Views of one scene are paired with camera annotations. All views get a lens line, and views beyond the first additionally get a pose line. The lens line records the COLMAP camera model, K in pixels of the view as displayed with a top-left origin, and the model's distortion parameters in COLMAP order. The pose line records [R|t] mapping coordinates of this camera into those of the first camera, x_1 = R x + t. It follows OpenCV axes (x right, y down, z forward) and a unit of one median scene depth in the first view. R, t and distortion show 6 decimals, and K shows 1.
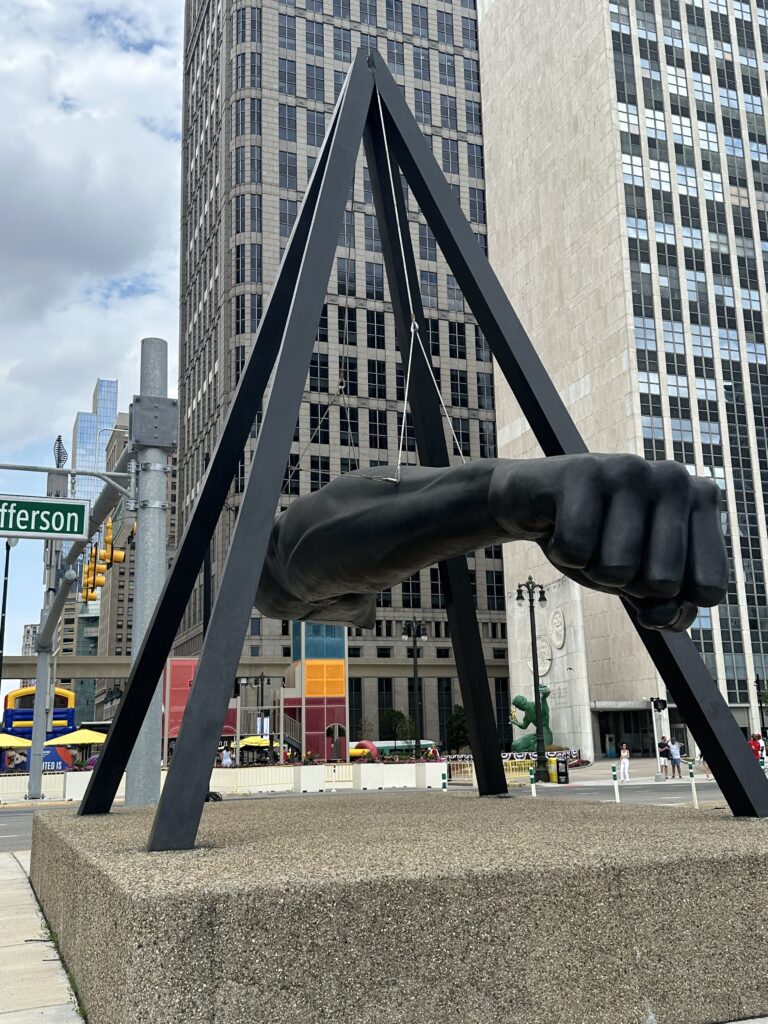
lens RADIAL K [[1037.4, 0, 407.5], [0, 1037.4, 512.5], [0, 0, 1]] dist [0.060707, 0.000000]
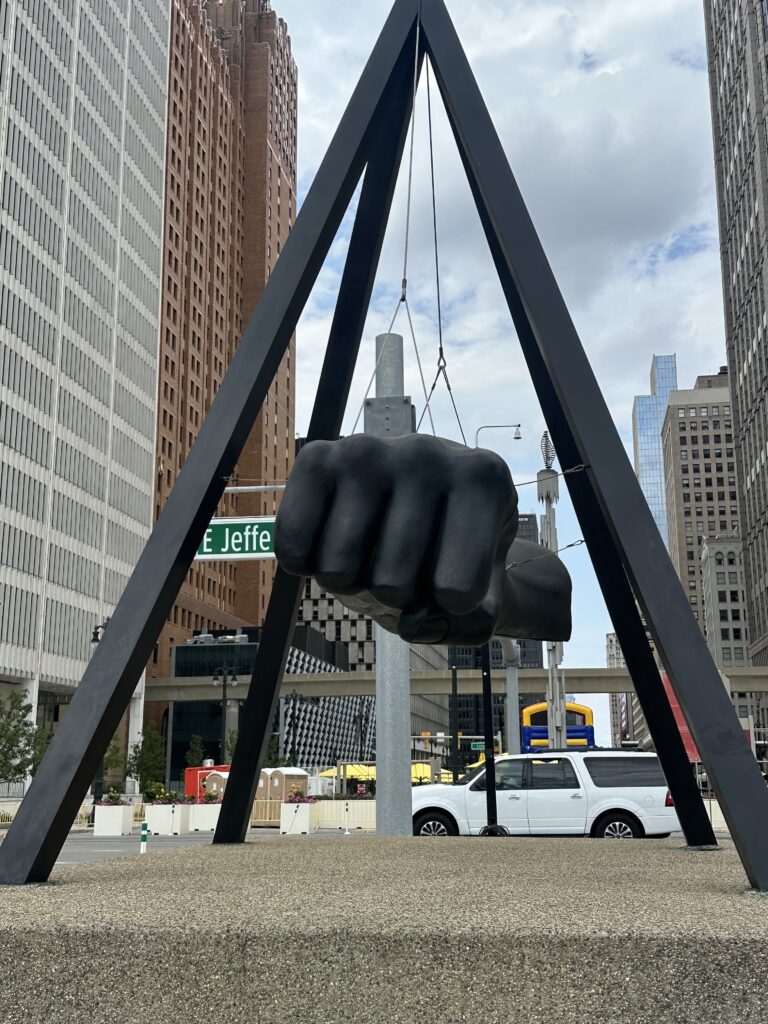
lens RADIAL K [[1192.0, 0, 392.7], [0, 1192.0, 508.5], [0, 0, 1]] dist [0.060827, 0.000000]
pose [[0.851083, -0.092416, -0.516834, 0.065932], [0.095757, 0.995198, -0.020268, 0.002265], [0.516226, -0.032240, 0.855846, 0.019503]]
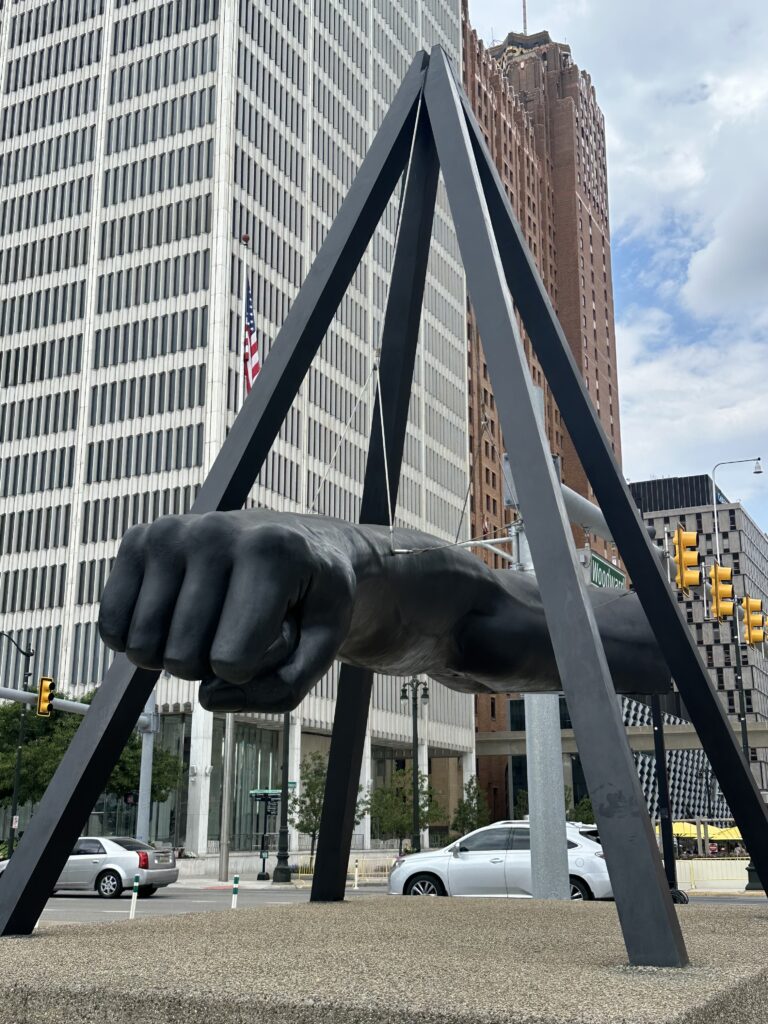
lens RADIAL K [[1192.0, 0, 380.2], [0, 1192.0, 514.4], [0, 0, 1]] dist [0.060827, 0.000000]
pose [[0.642247, -0.170992, -0.747182, 0.099284], [0.149150, 0.984046, -0.096996, 0.006250], [0.751847, -0.049147, 0.657504, 0.044278]]
